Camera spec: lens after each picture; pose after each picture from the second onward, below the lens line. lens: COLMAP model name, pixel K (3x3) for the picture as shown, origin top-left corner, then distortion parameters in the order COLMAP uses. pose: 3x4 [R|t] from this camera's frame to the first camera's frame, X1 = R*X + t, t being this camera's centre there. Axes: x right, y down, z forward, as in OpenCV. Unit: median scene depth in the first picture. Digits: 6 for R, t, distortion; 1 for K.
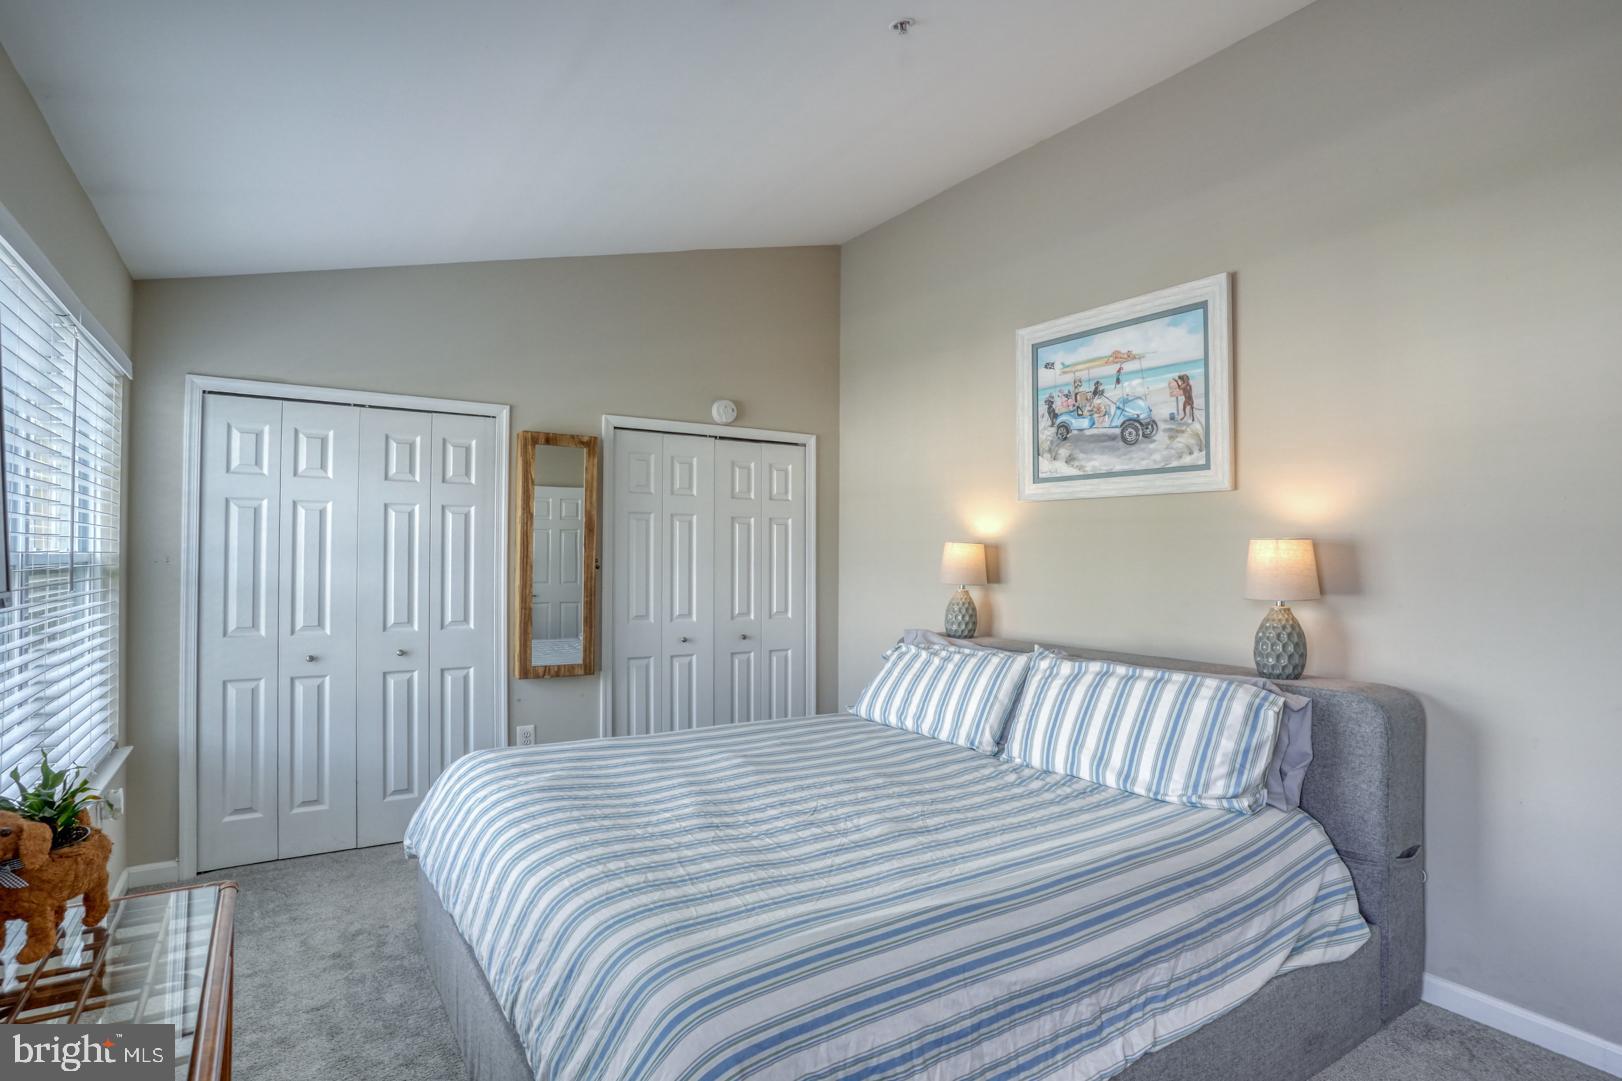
lens RADIAL K [[818.9, 0, 809.5], [0, 818.9, 541.8], [0, 0, 1]] dist [-0.053561, 0.019820]
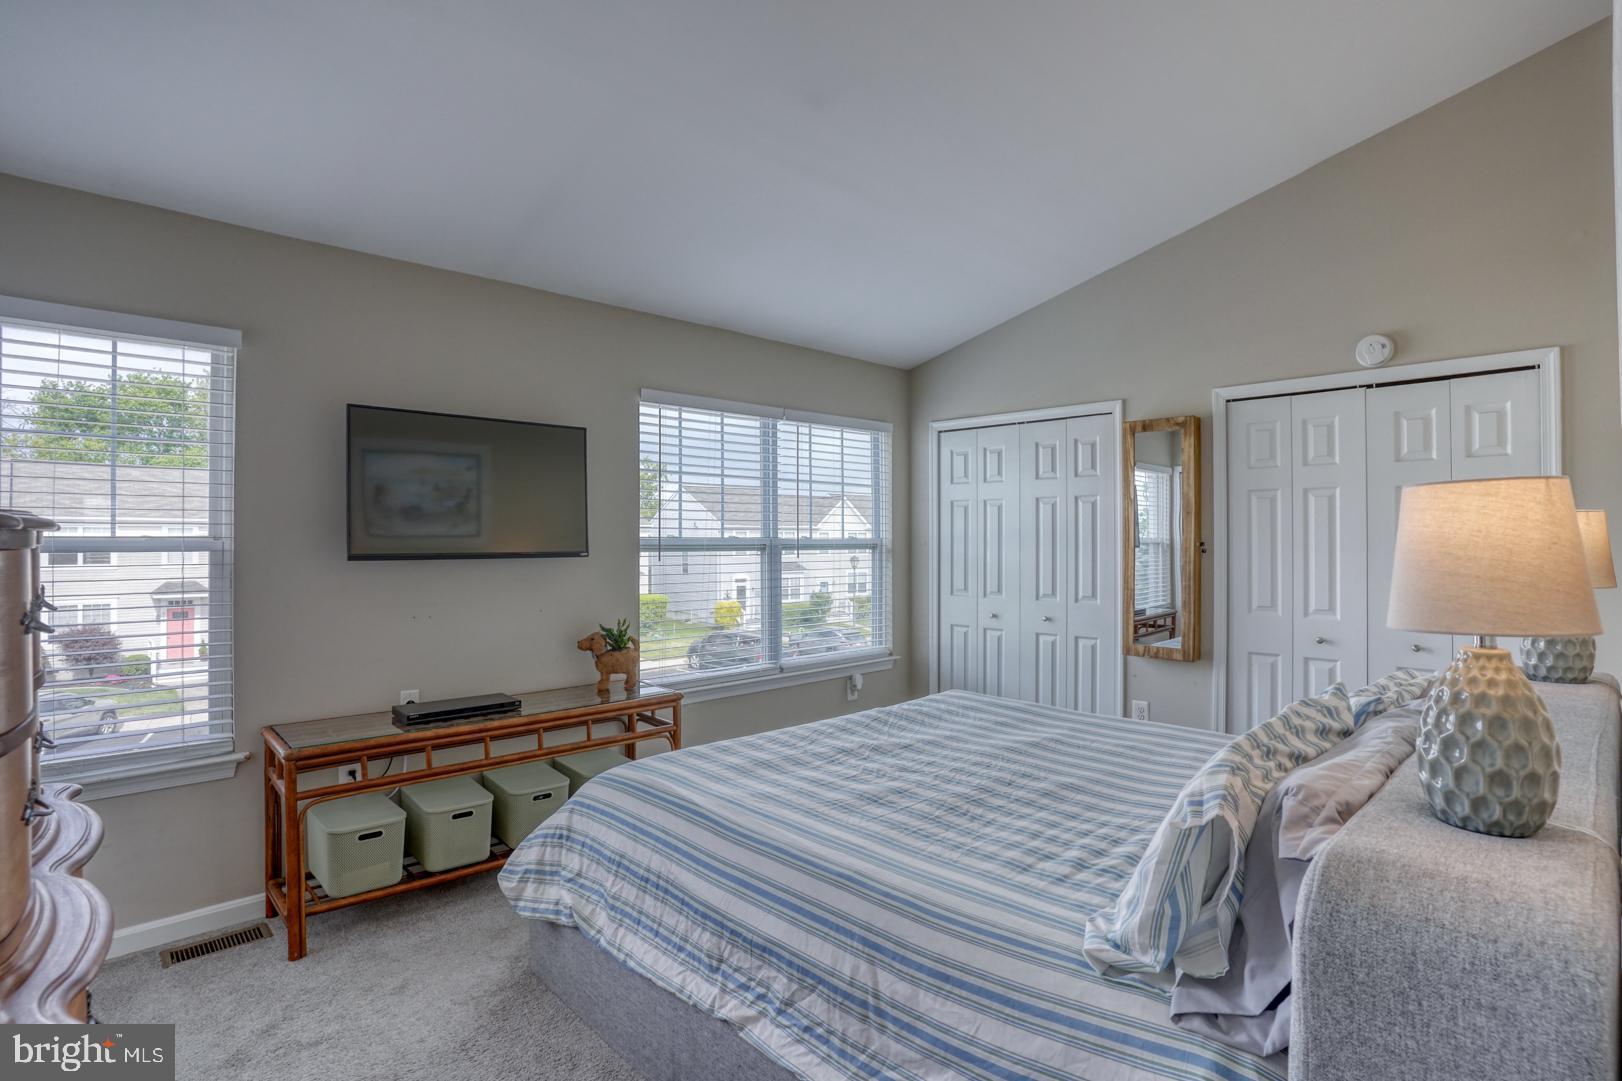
lens RADIAL K [[818.9, 0, 810.8], [0, 818.9, 539.0], [0, 0, 1]] dist [-0.053561, 0.019820]
pose [[0.194365, -0.004688, -0.980918, 0.600825], [0.016161, 0.999868, -0.001577, 0.011703], [0.980796, -0.015546, 0.194415, 0.379463]]
